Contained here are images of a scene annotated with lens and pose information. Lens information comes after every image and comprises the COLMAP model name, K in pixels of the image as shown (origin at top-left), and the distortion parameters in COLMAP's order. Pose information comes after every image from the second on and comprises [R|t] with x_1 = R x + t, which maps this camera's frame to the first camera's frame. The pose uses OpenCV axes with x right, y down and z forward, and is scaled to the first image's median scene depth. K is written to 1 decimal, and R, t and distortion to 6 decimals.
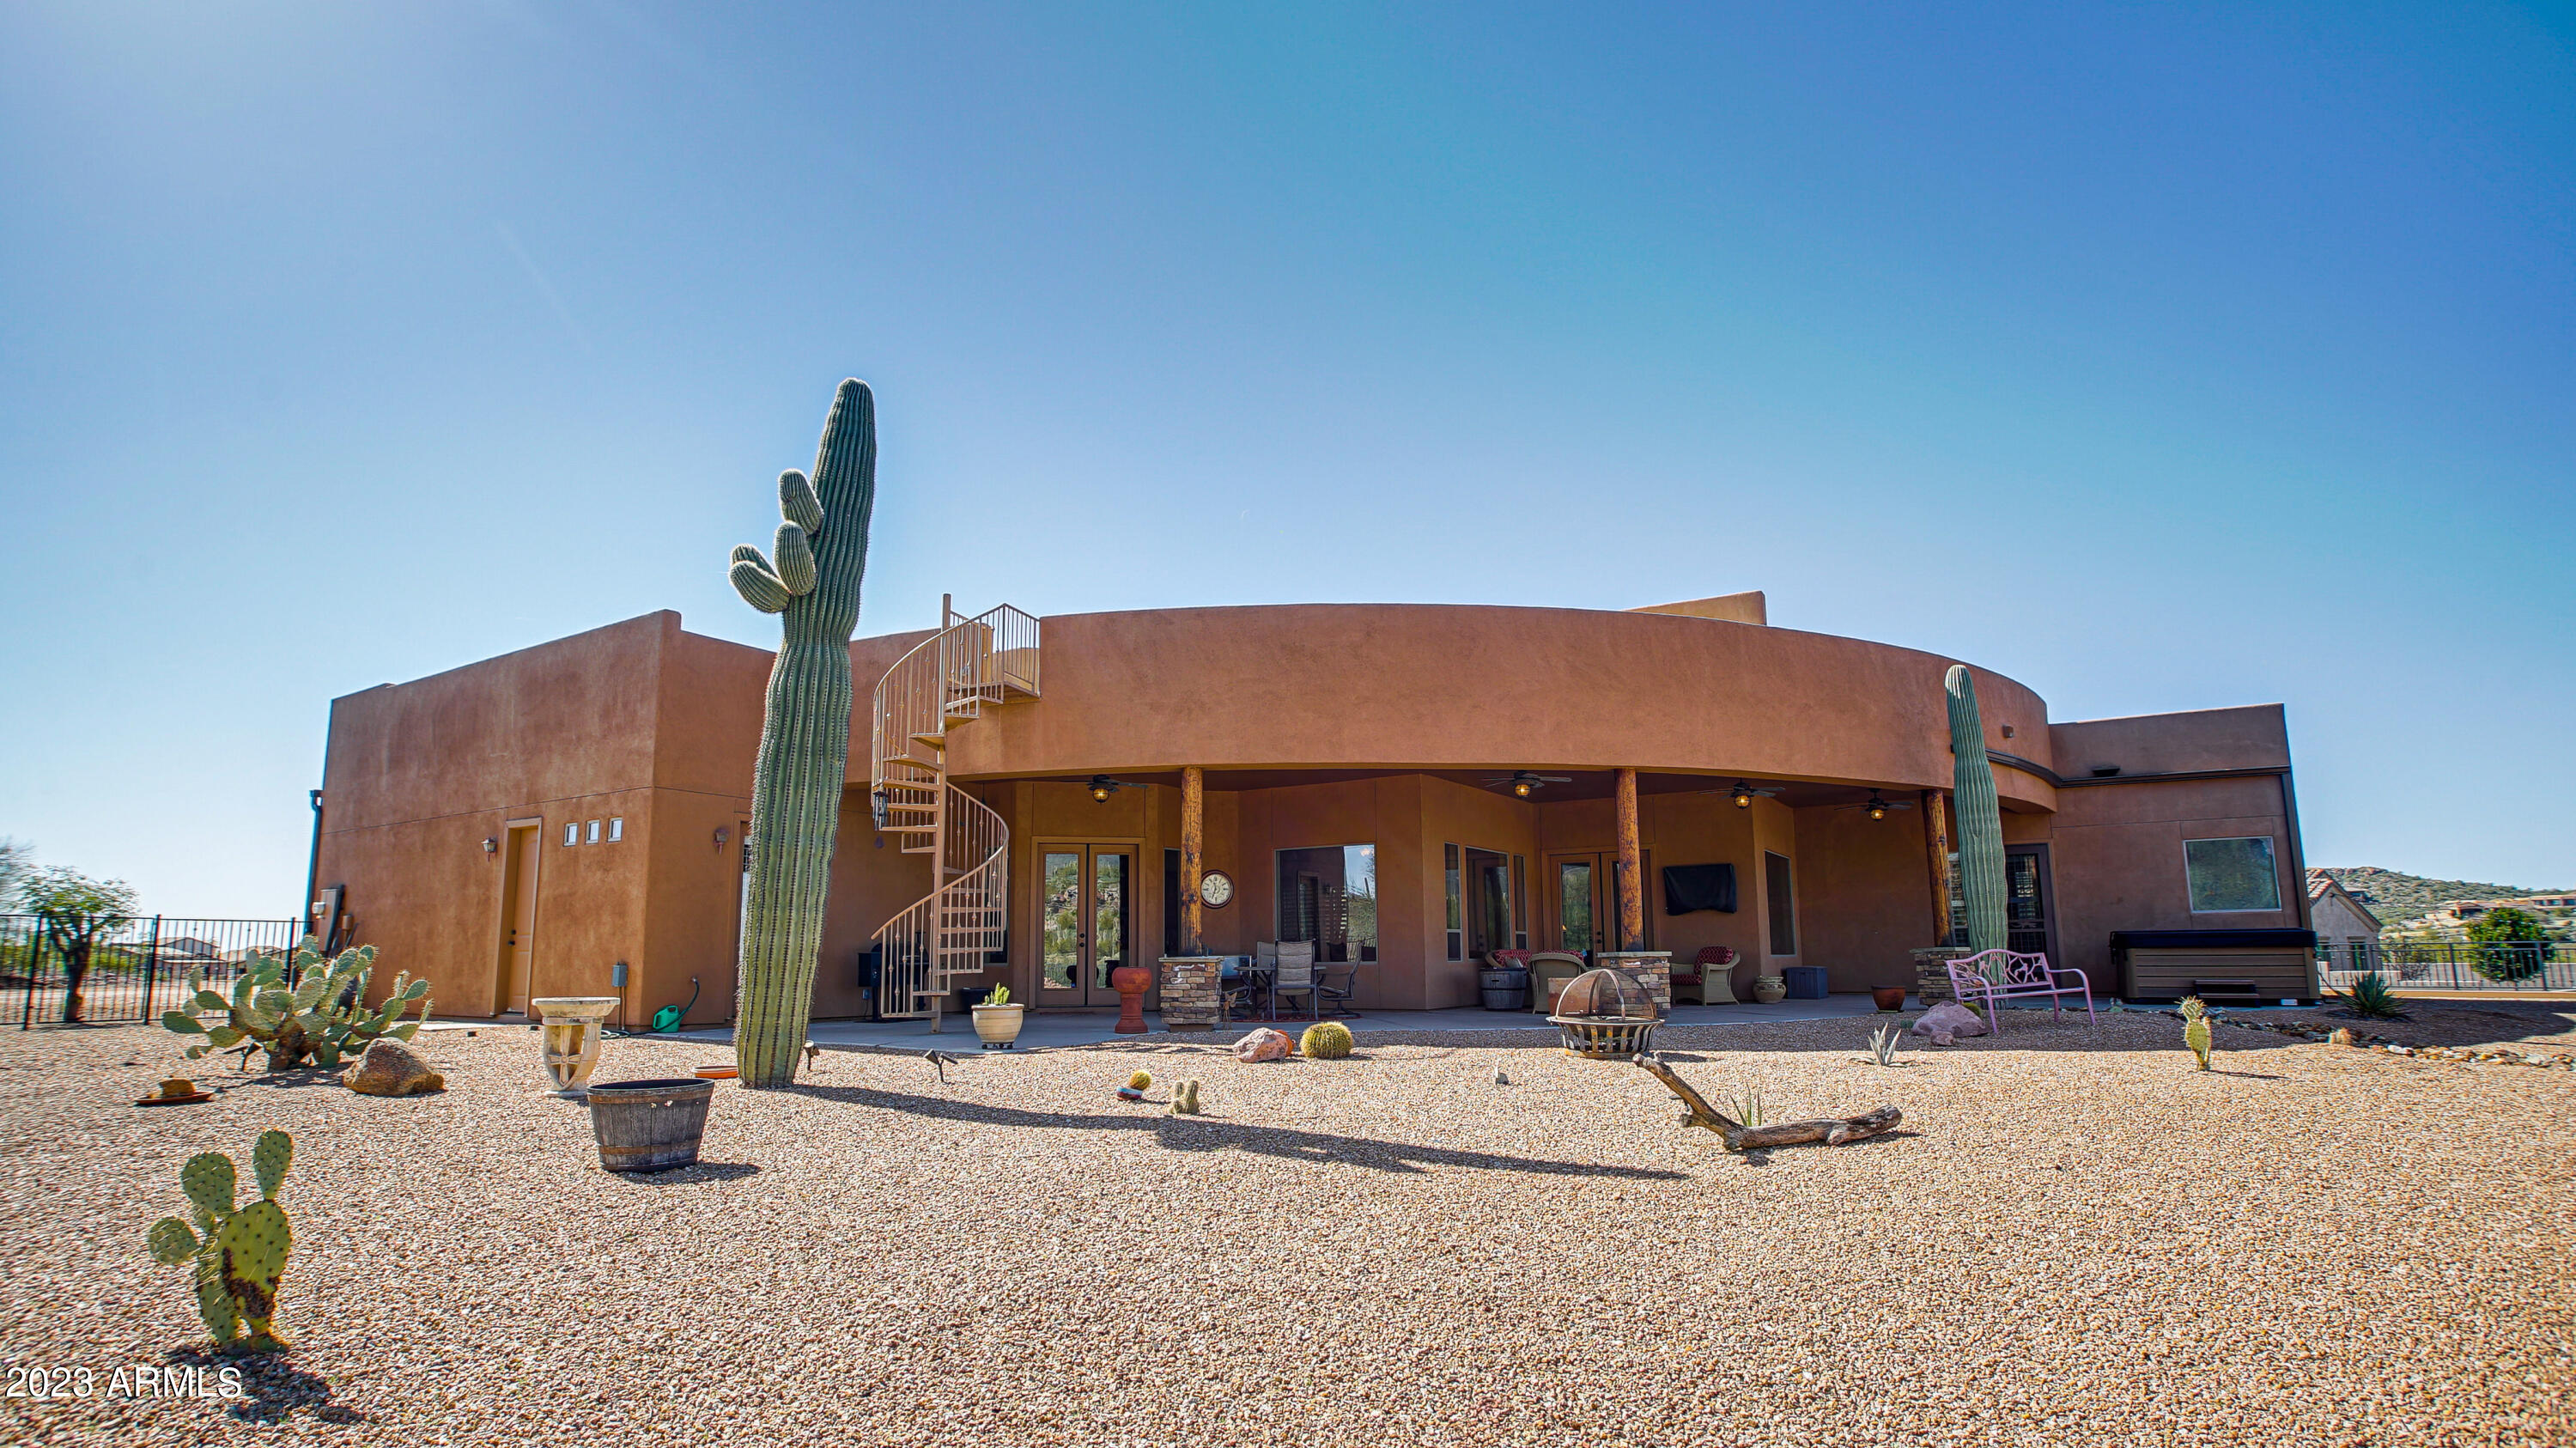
lens RADIAL K [[1249.0, 0, 1274.2], [0, 1249.0, 753.9], [0, 0, 1]] dist [-0.064649, 0.028166]
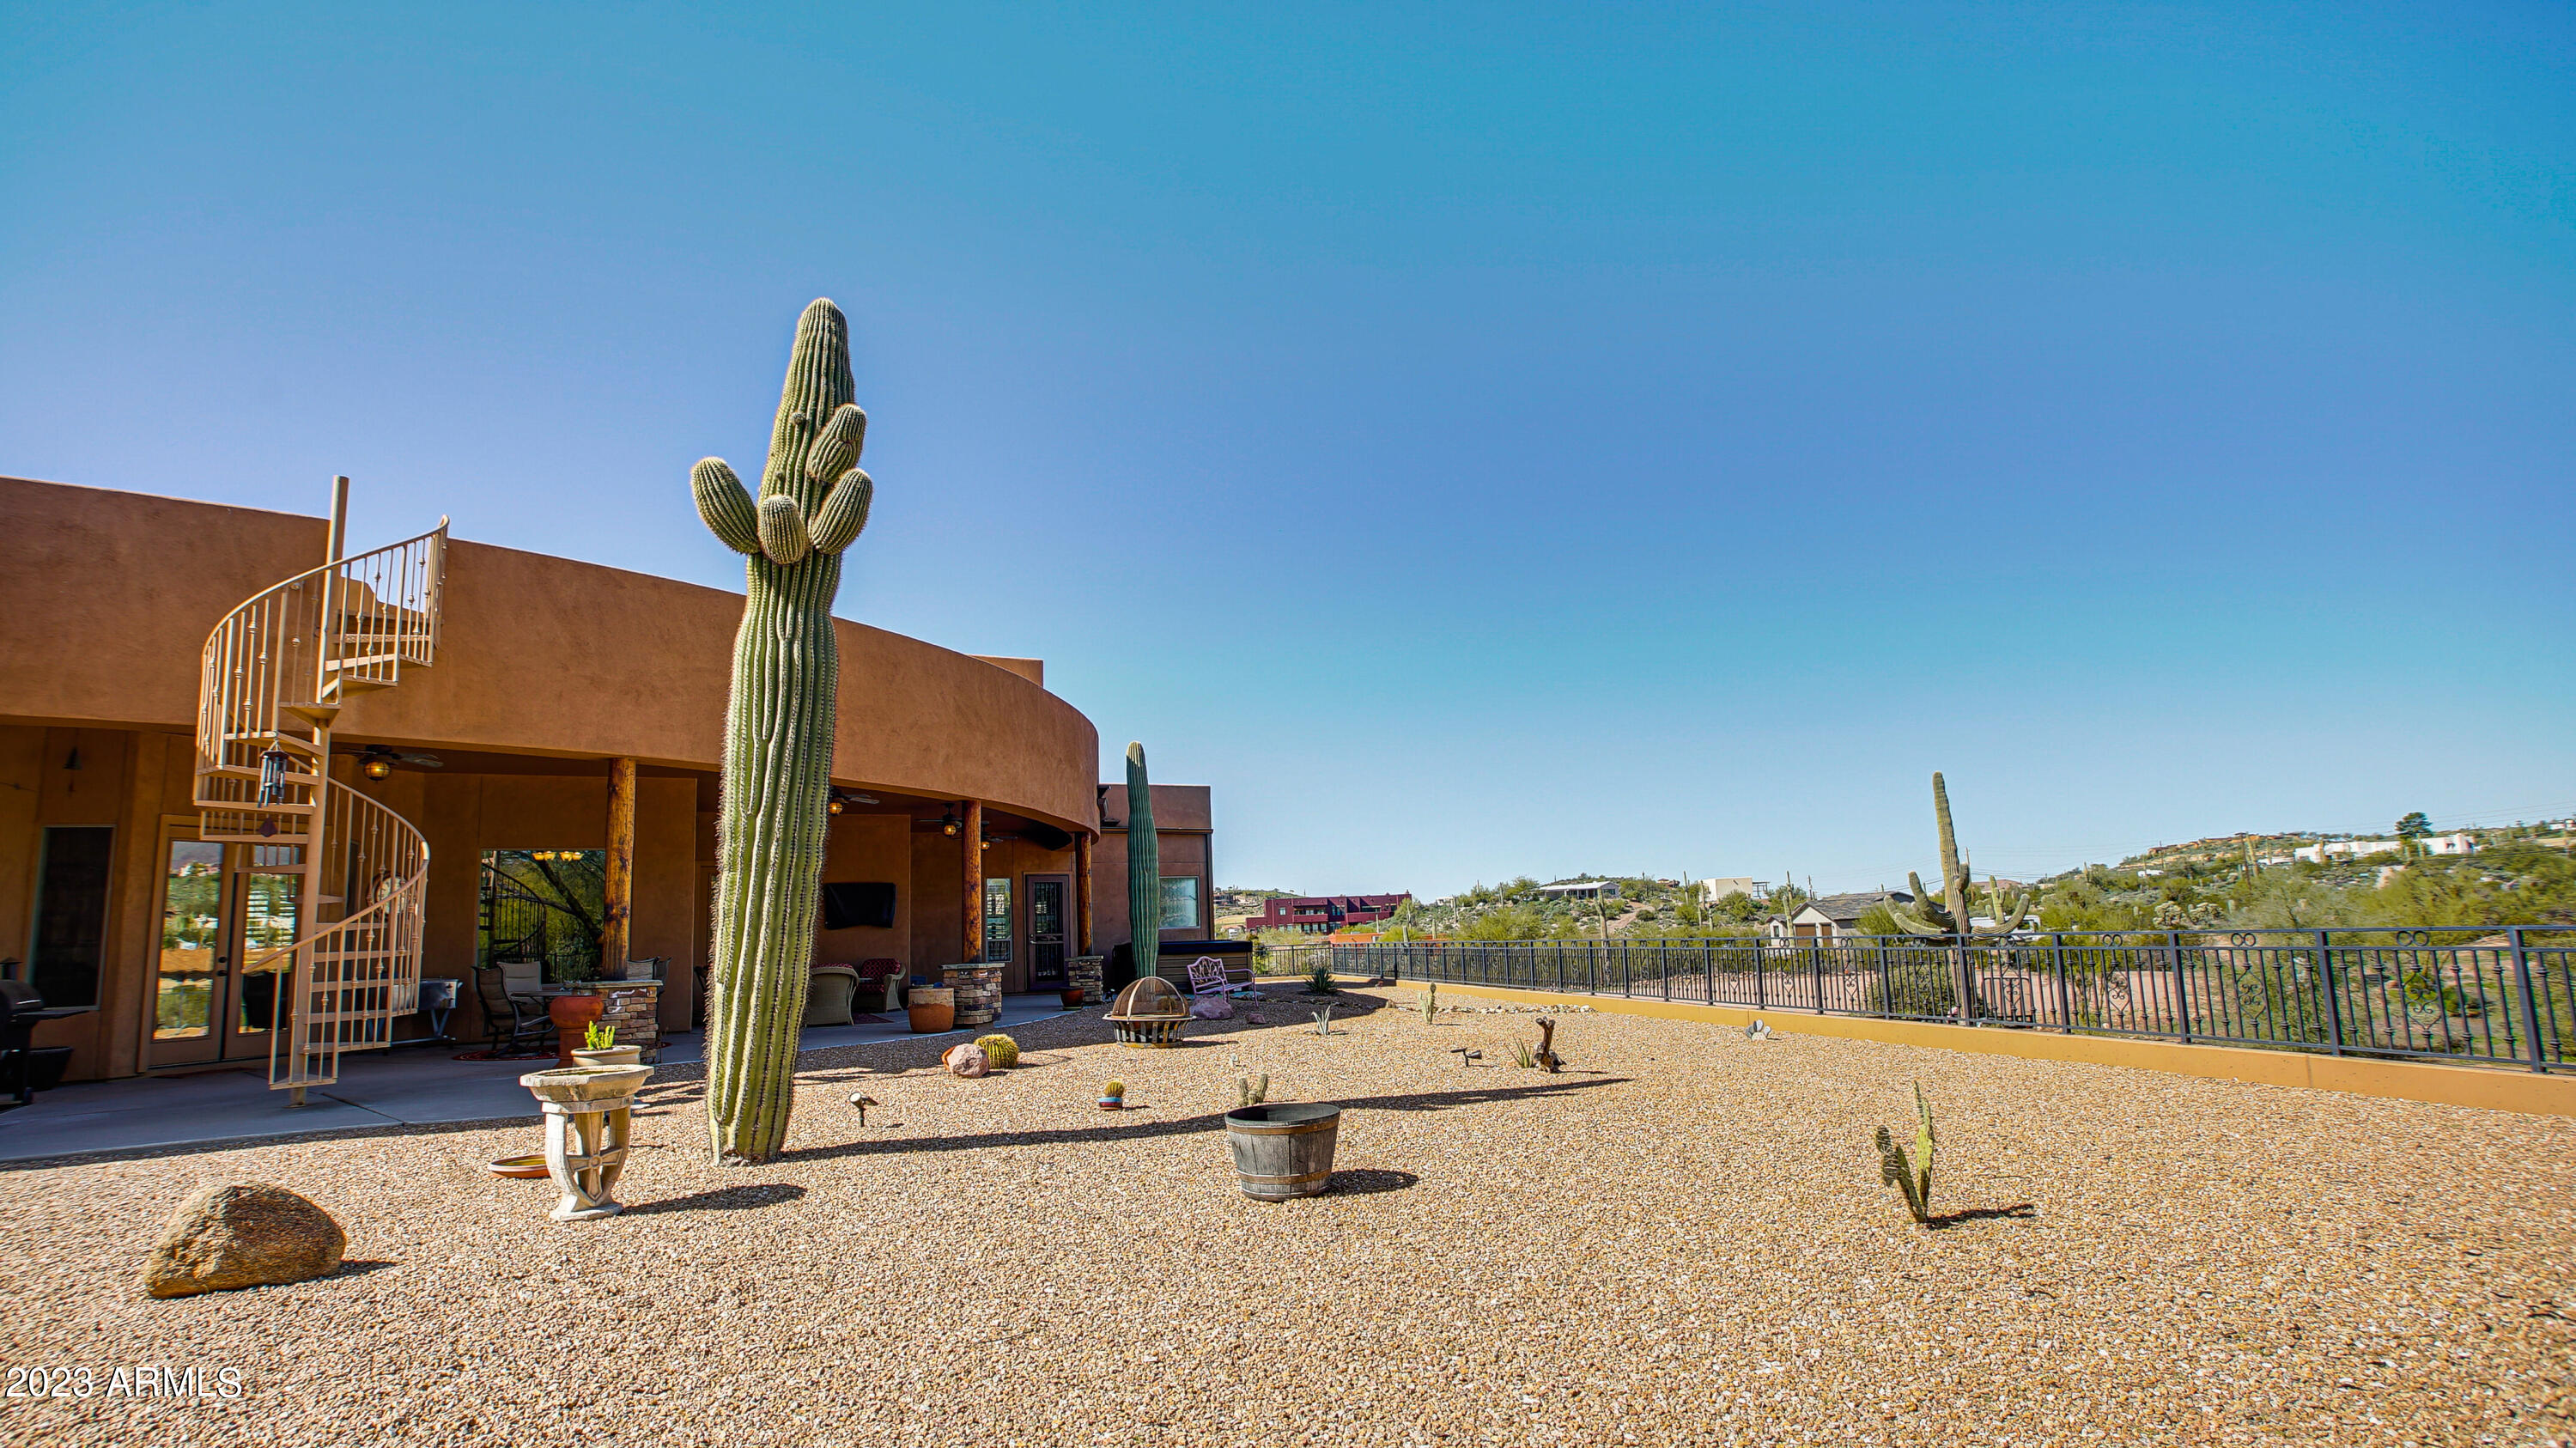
lens RADIAL K [[1249.0, 0, 1274.2], [0, 1249.0, 753.9], [0, 0, 1]] dist [-0.064649, 0.028166]
pose [[0.527116, 0.113765, 0.842144, -0.543475], [-0.107535, 0.991962, -0.066696, 0.015830], [-0.842962, -0.055403, 0.535113, 0.175321]]
